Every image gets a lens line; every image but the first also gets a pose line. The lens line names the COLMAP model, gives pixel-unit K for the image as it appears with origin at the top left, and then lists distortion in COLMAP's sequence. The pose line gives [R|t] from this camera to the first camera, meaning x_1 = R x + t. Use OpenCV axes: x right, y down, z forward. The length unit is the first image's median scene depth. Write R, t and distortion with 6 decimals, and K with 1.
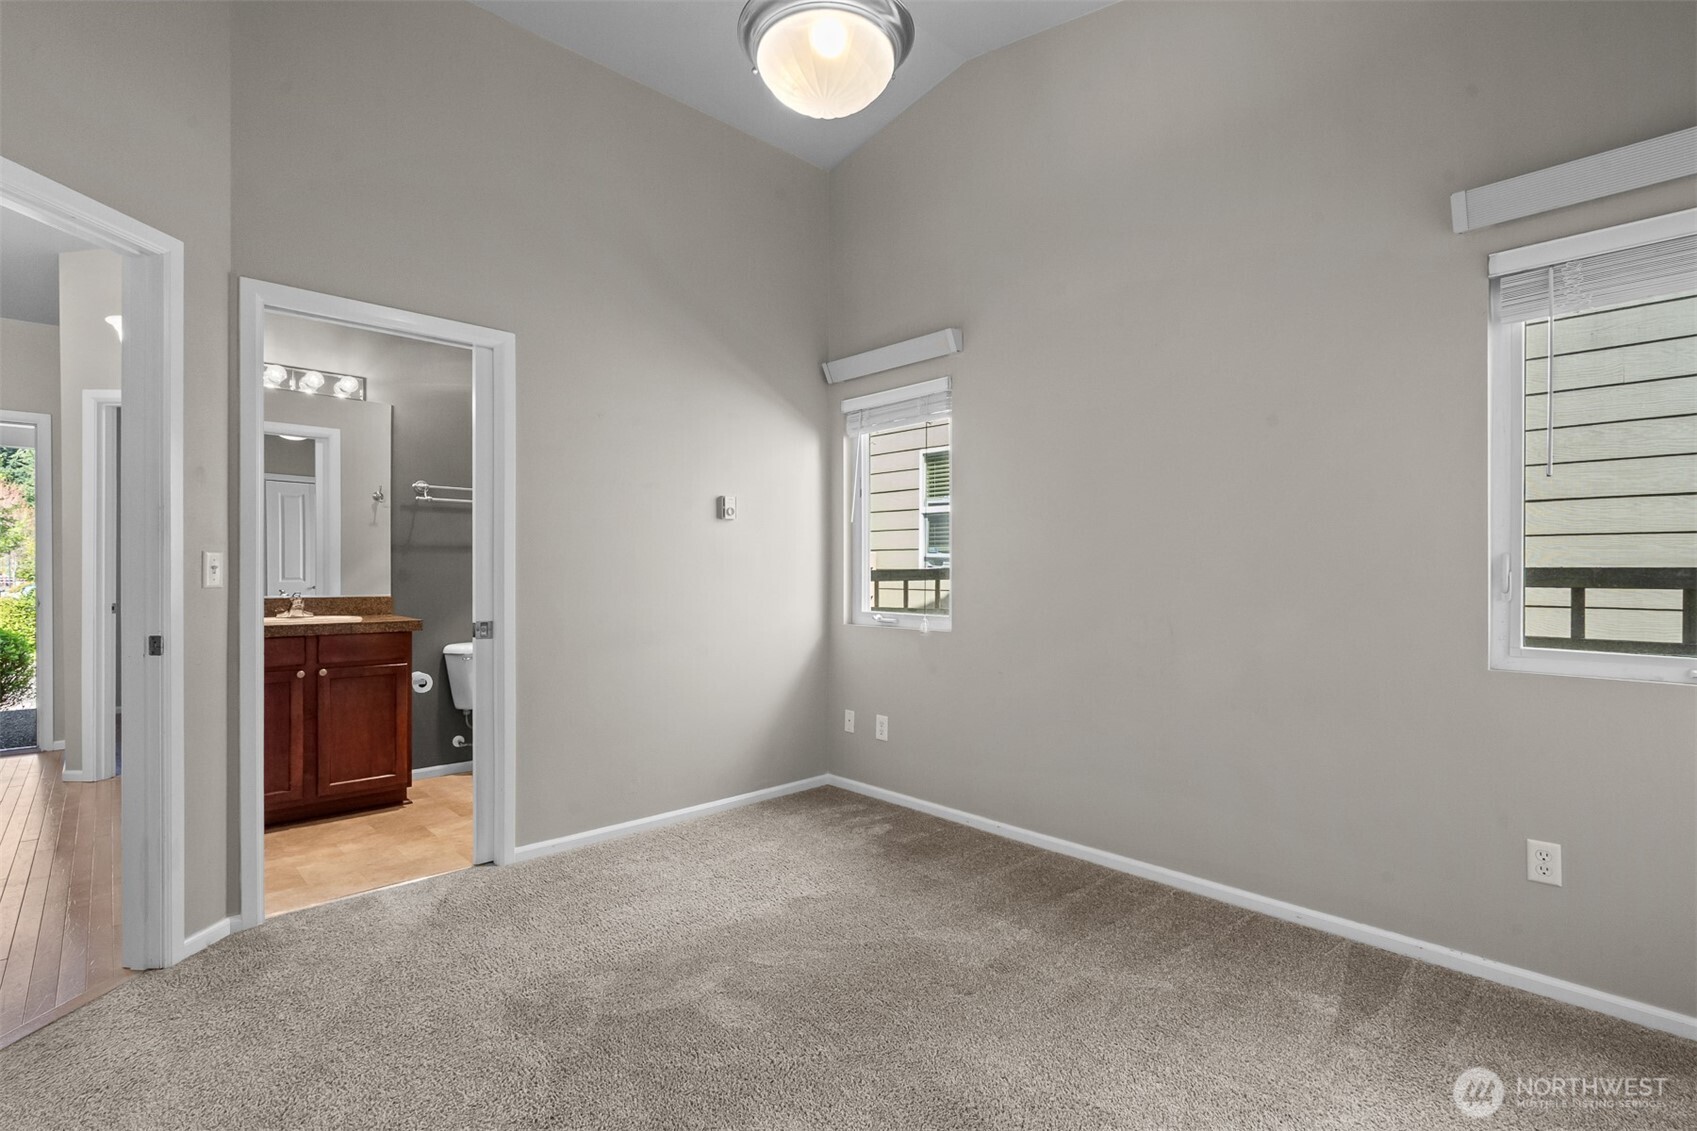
lens RADIAL K [[801.7, 0, 848.5], [0, 801.7, 565.5], [0, 0, 1]] dist [0.020756, -0.000211]
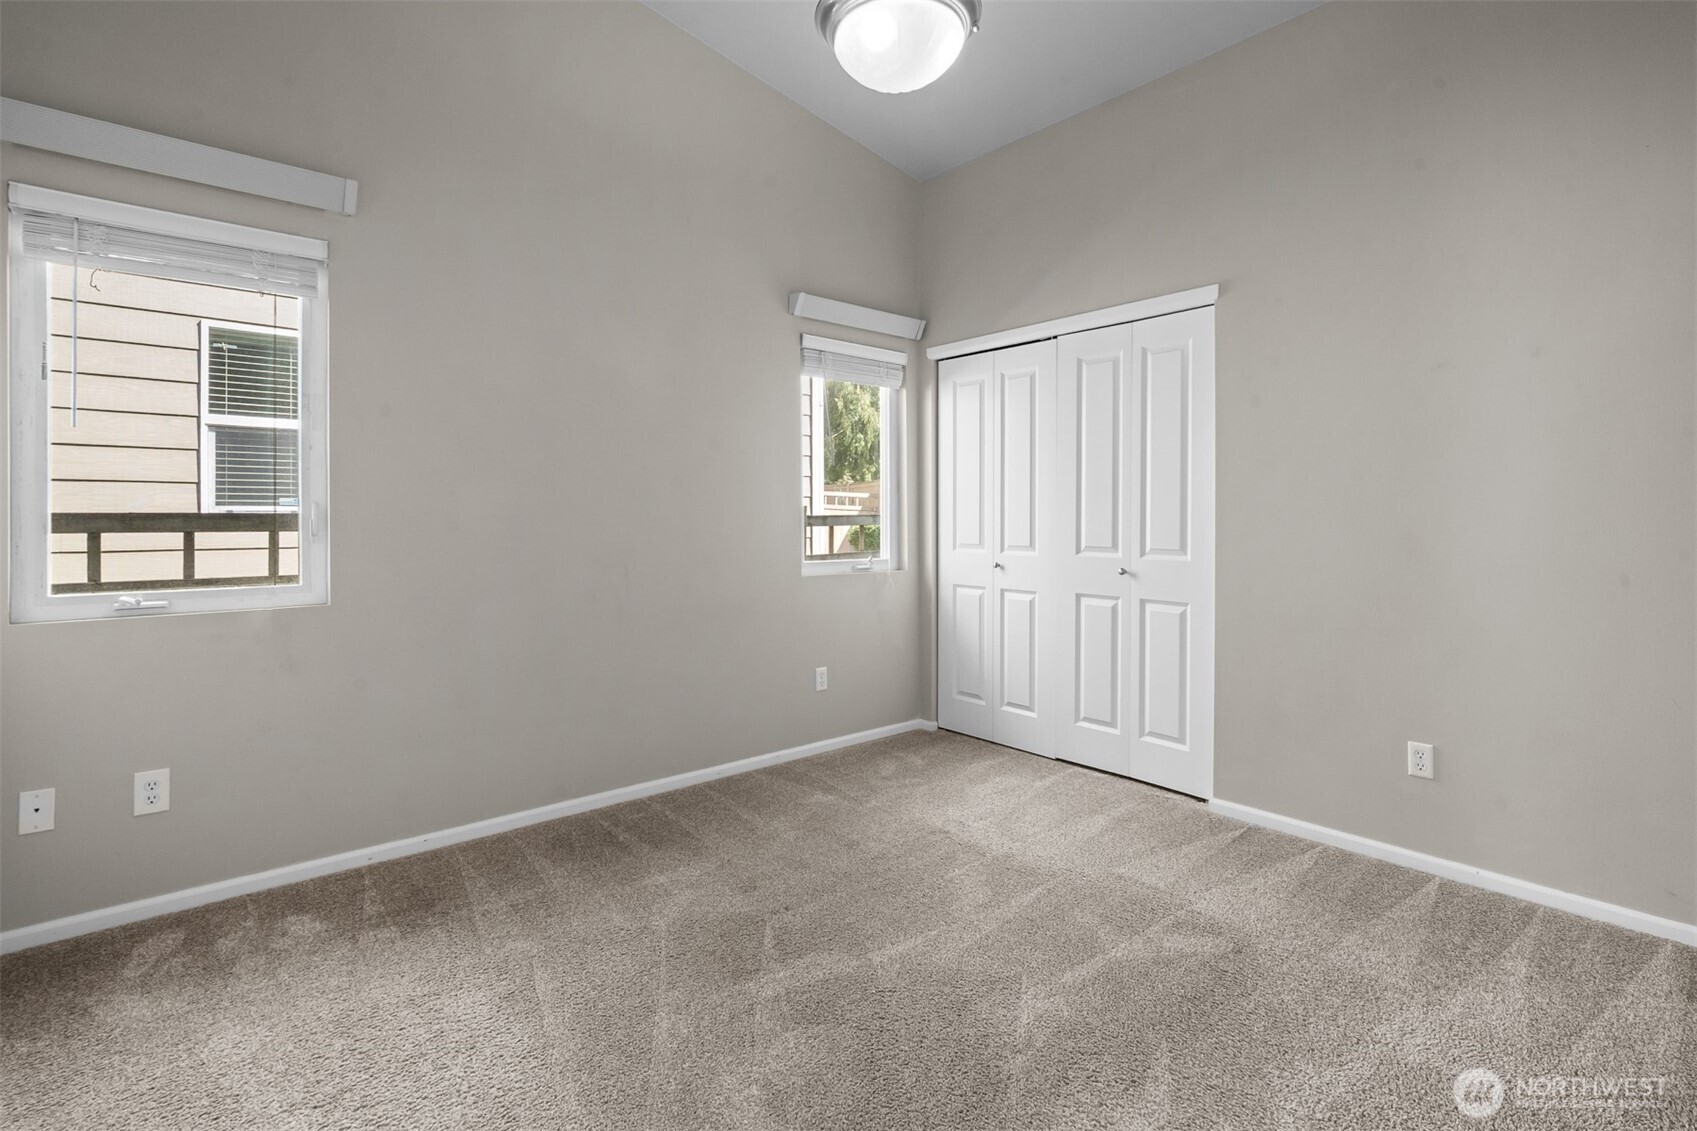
lens RADIAL K [[775.5, 0, 845.6], [0, 775.5, 517.9], [0, 0, 1]] dist [0.001893, 0.000985]
pose [[0.051182, 0.000107, 0.998689, -0.487589], [-0.009213, 0.999957, 0.000365, 0.002324], [-0.998647, -0.009219, 0.051181, 0.481403]]
